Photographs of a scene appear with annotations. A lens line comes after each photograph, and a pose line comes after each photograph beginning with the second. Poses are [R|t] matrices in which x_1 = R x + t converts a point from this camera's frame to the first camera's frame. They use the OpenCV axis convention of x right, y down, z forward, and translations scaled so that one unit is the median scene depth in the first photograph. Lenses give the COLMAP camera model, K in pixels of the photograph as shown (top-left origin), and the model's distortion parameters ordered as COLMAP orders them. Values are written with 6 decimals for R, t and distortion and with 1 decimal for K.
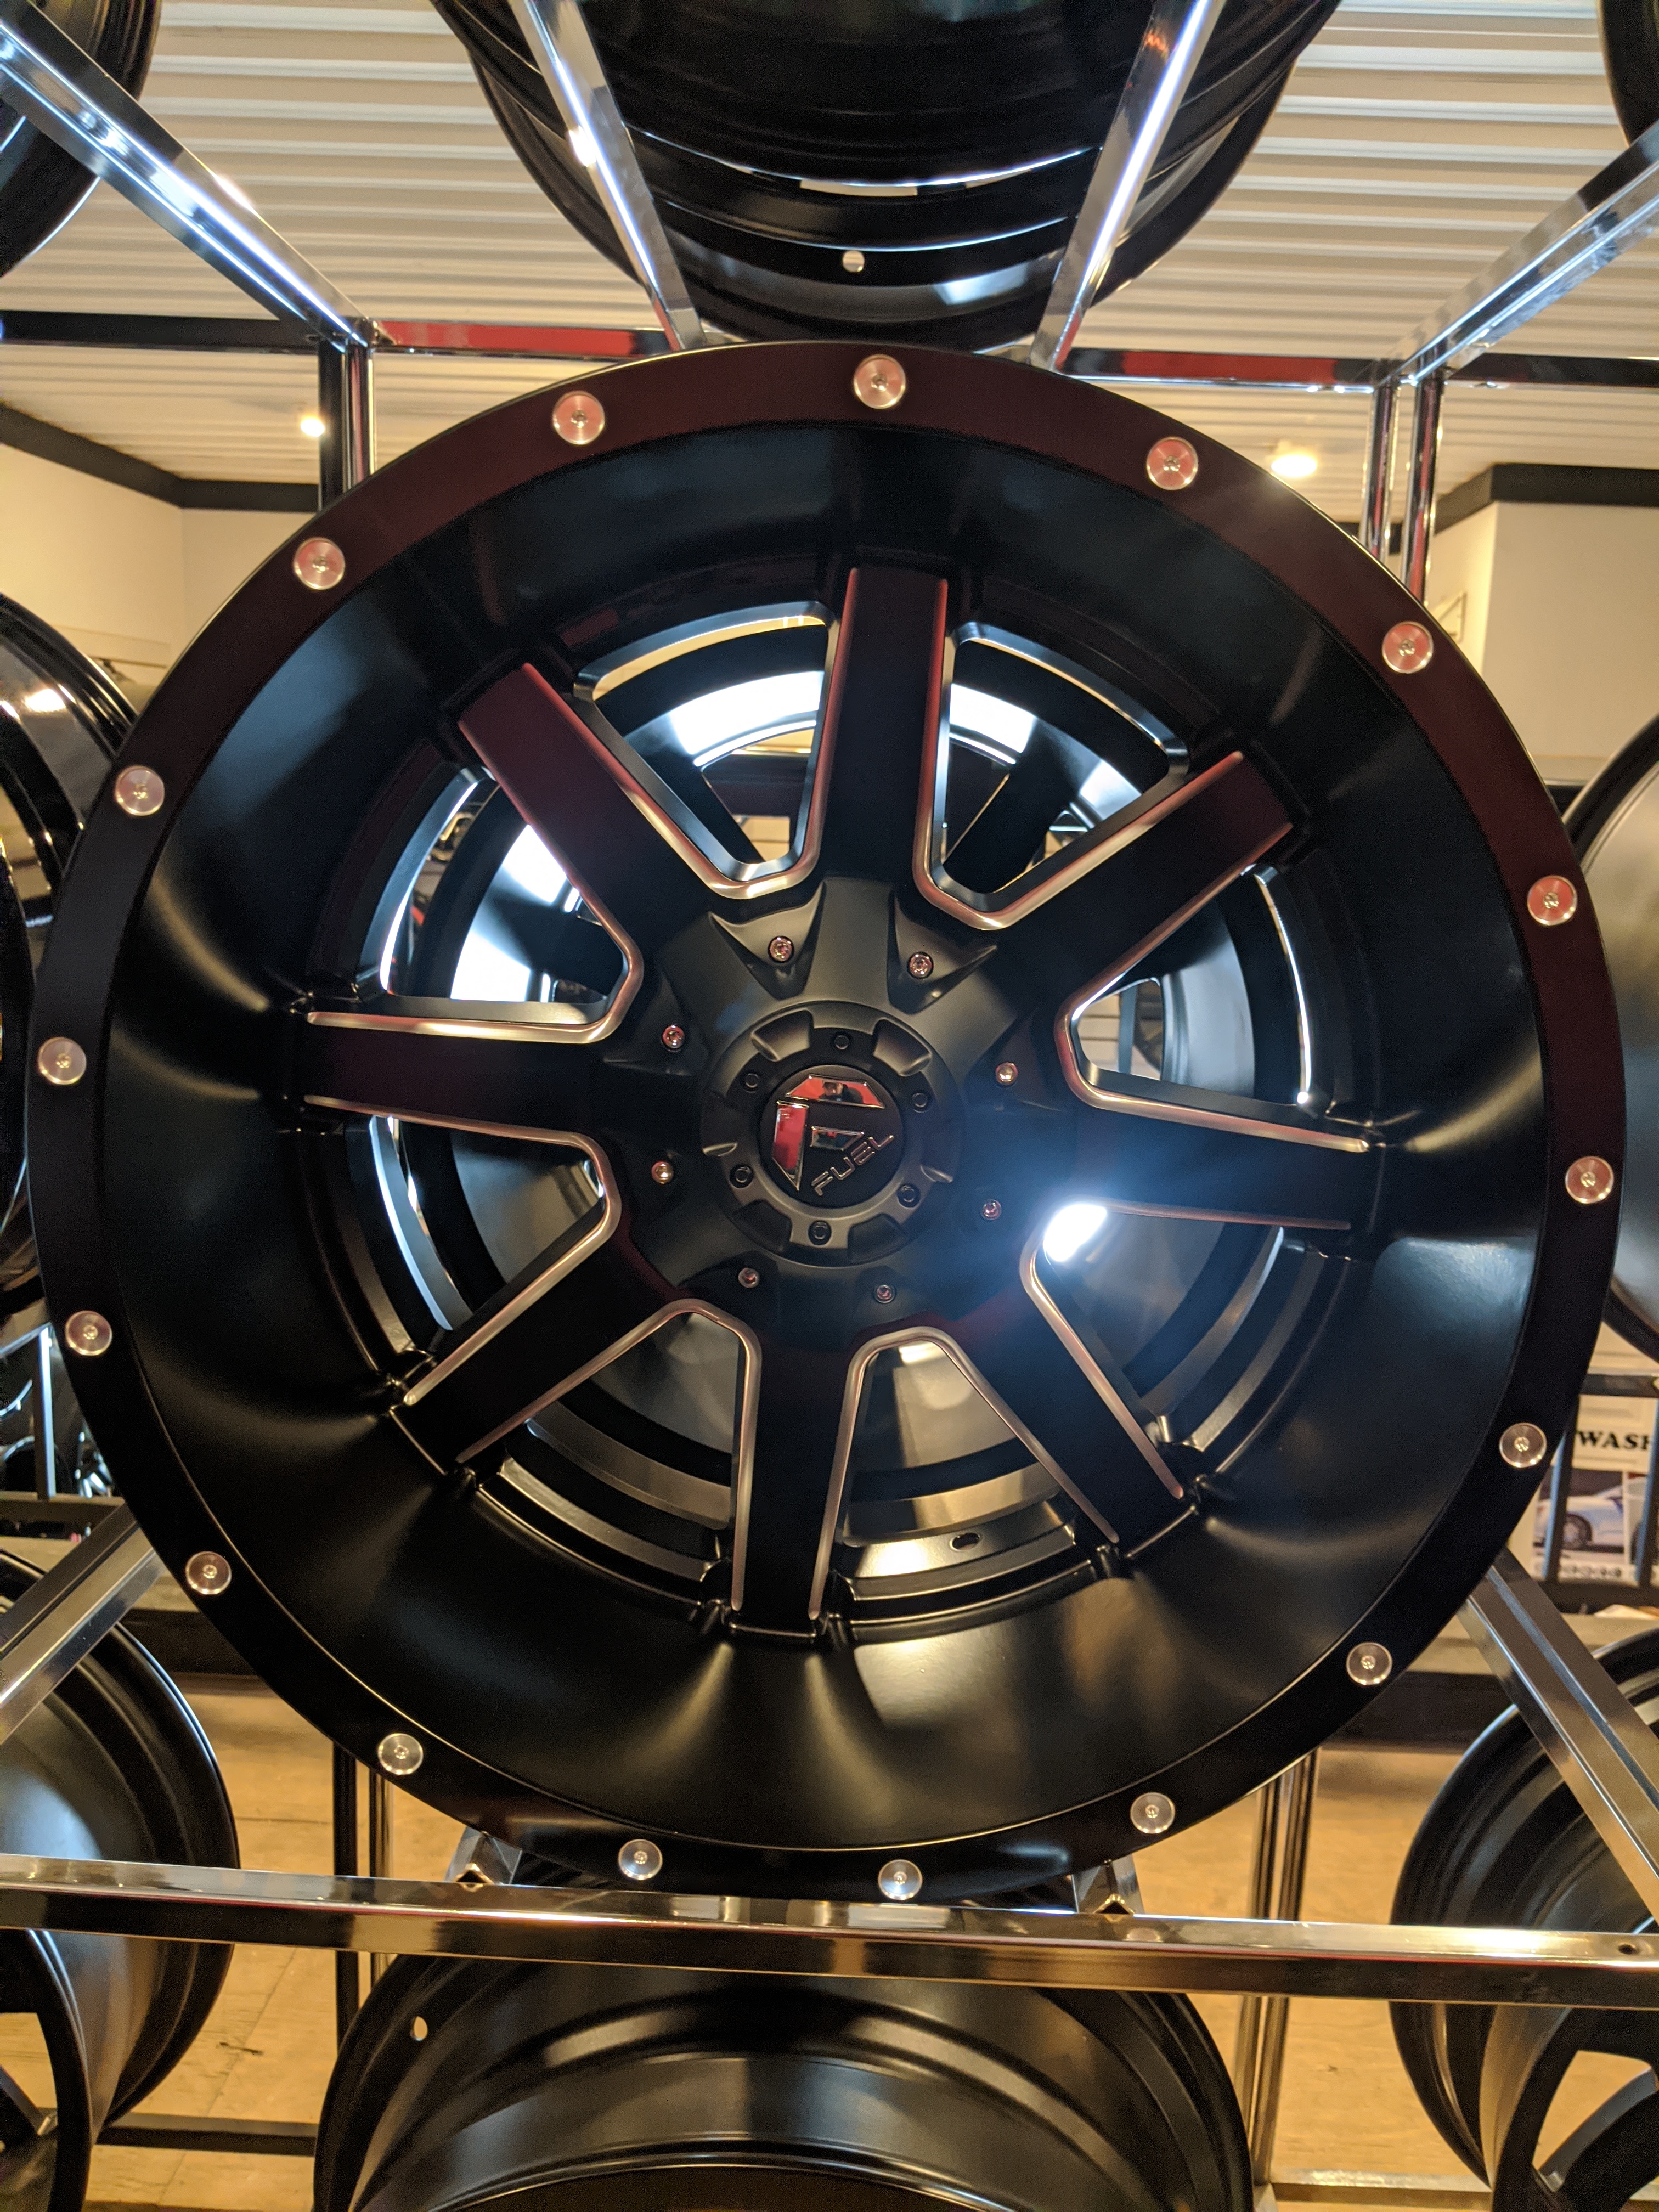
lens RADIAL K [[1785.6, 0, 829.5], [0, 1785.6, 1106.0], [0, 0, 1]] dist [-0.029082, 0.003311]
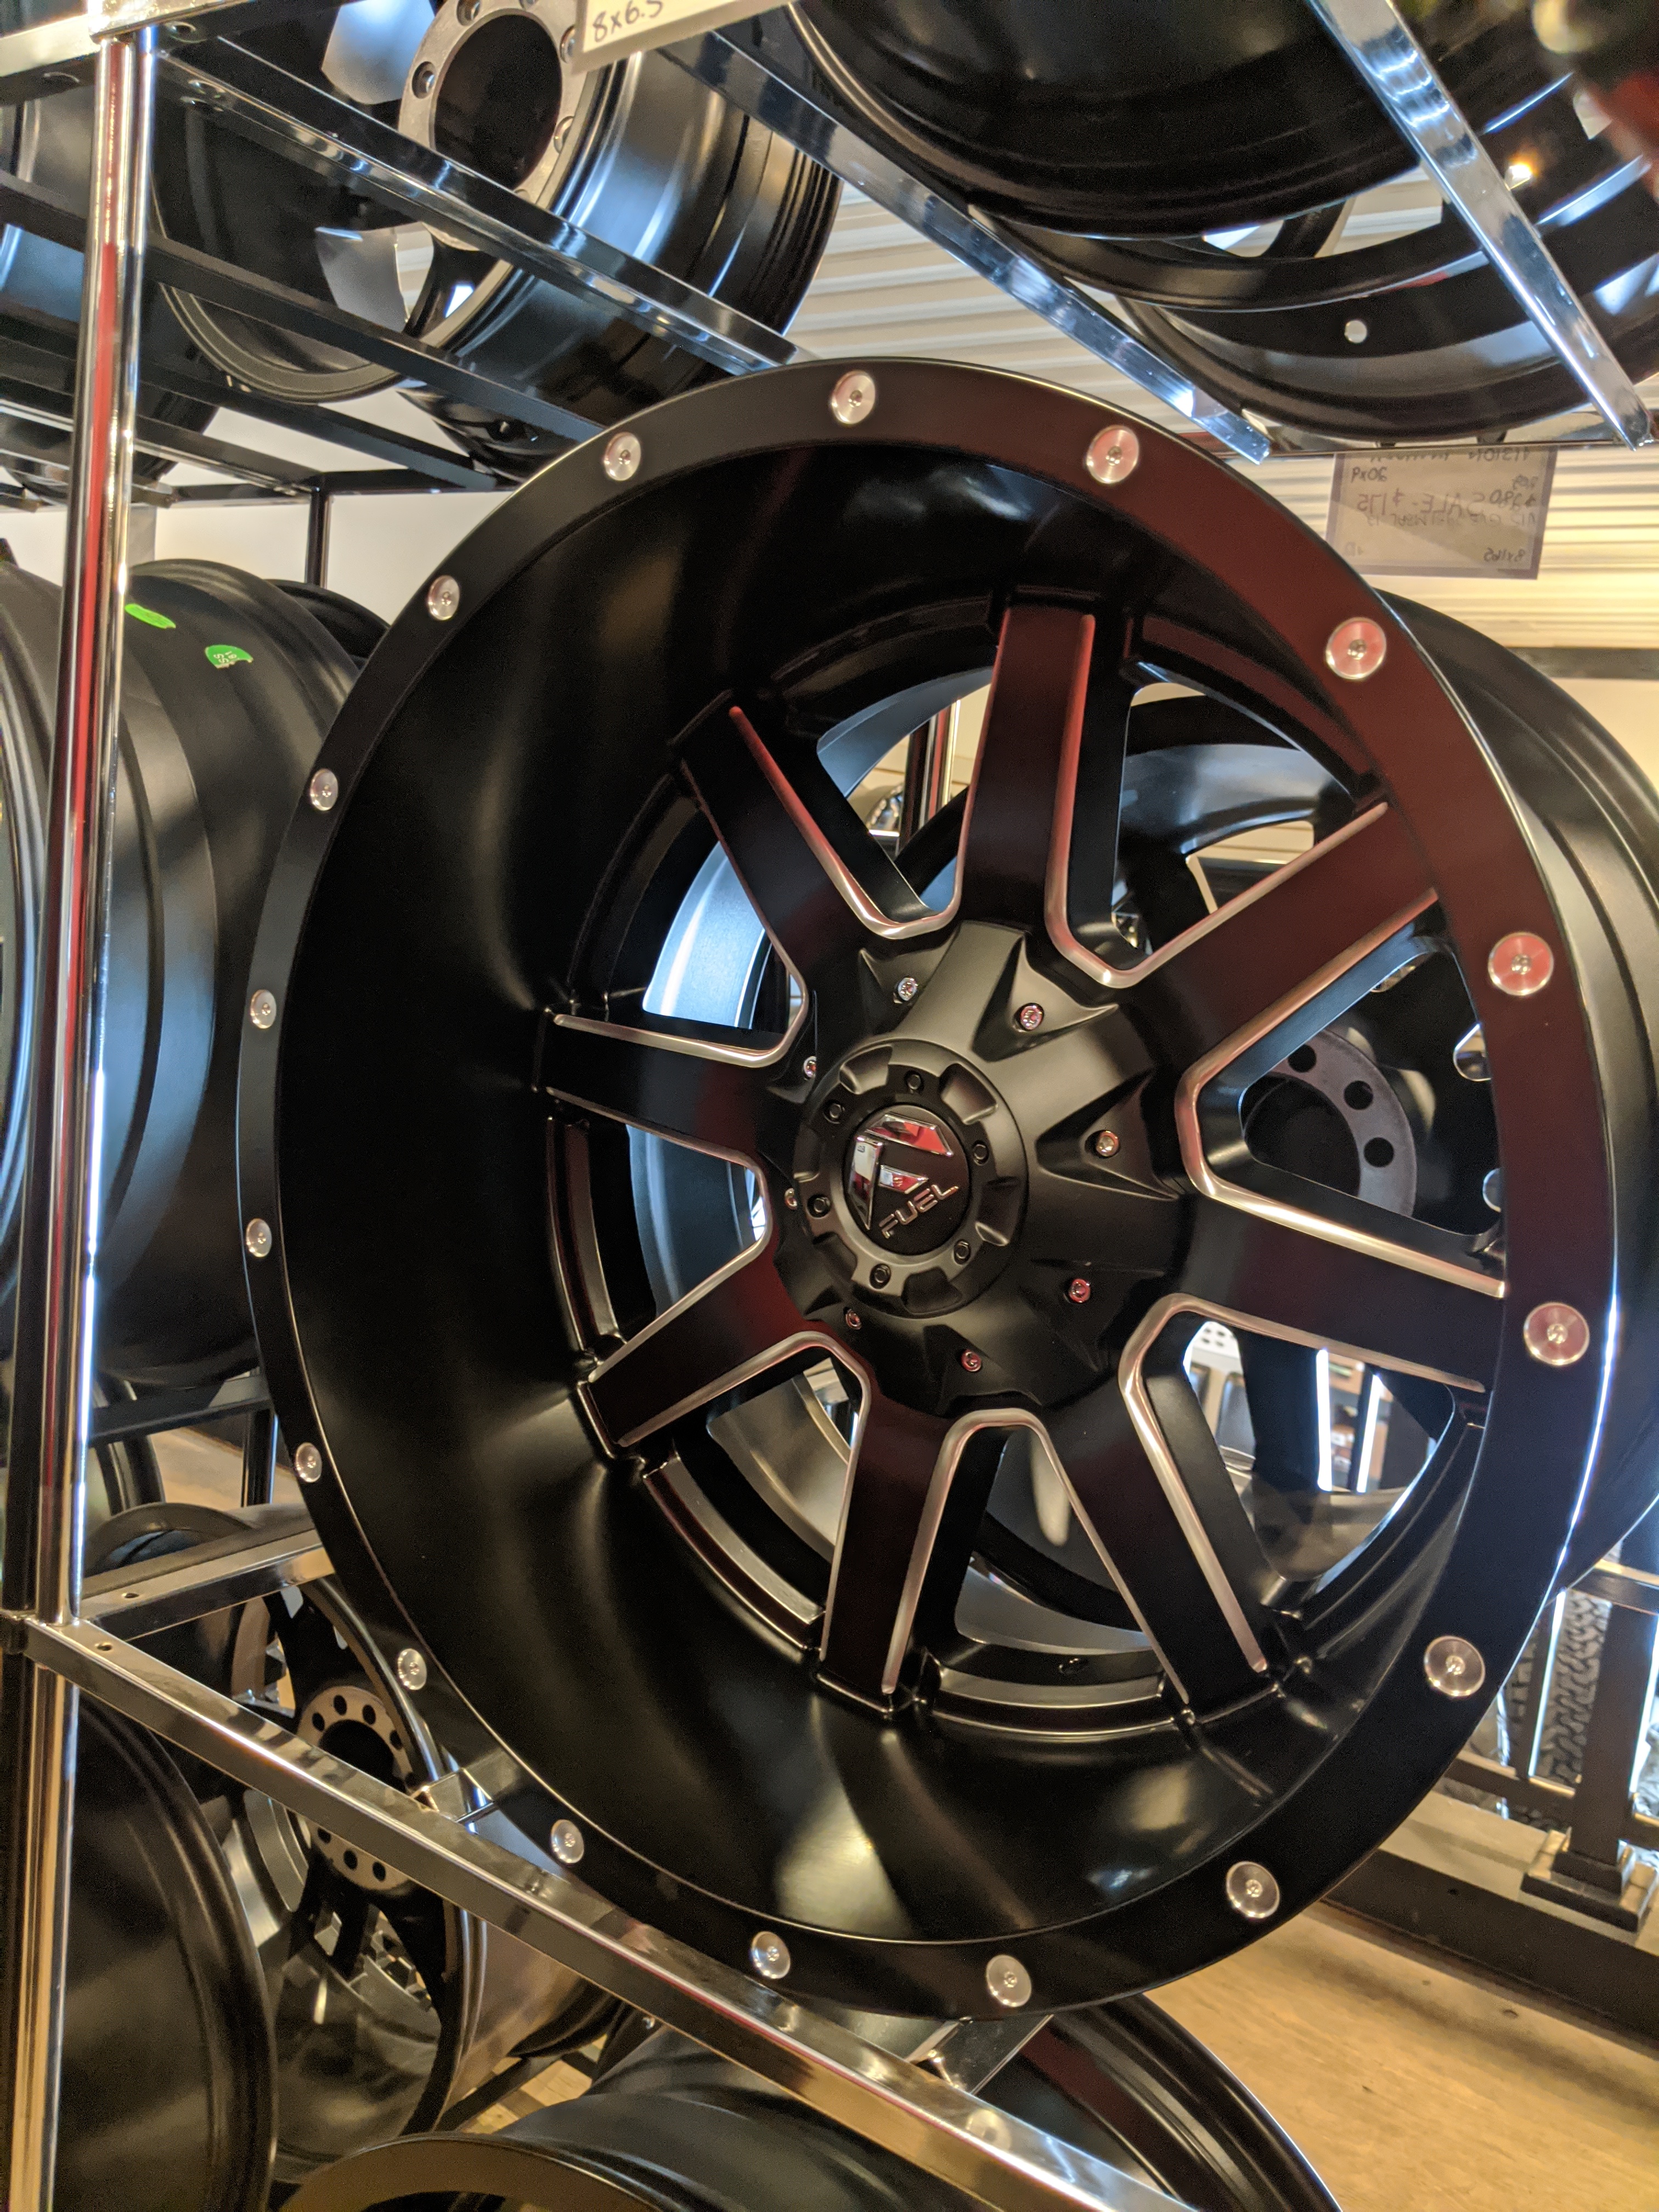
lens RADIAL K [[1766.9, 0, 836.0], [0, 1766.9, 1099.3], [0, 0, 1]] dist [-0.043117, 0.035496]
pose [[0.840667, 0.116130, -0.528955, 0.473752], [-0.163871, 0.985497, -0.044078, 0.022699], [0.516165, 0.123736, 0.847504, 0.162743]]
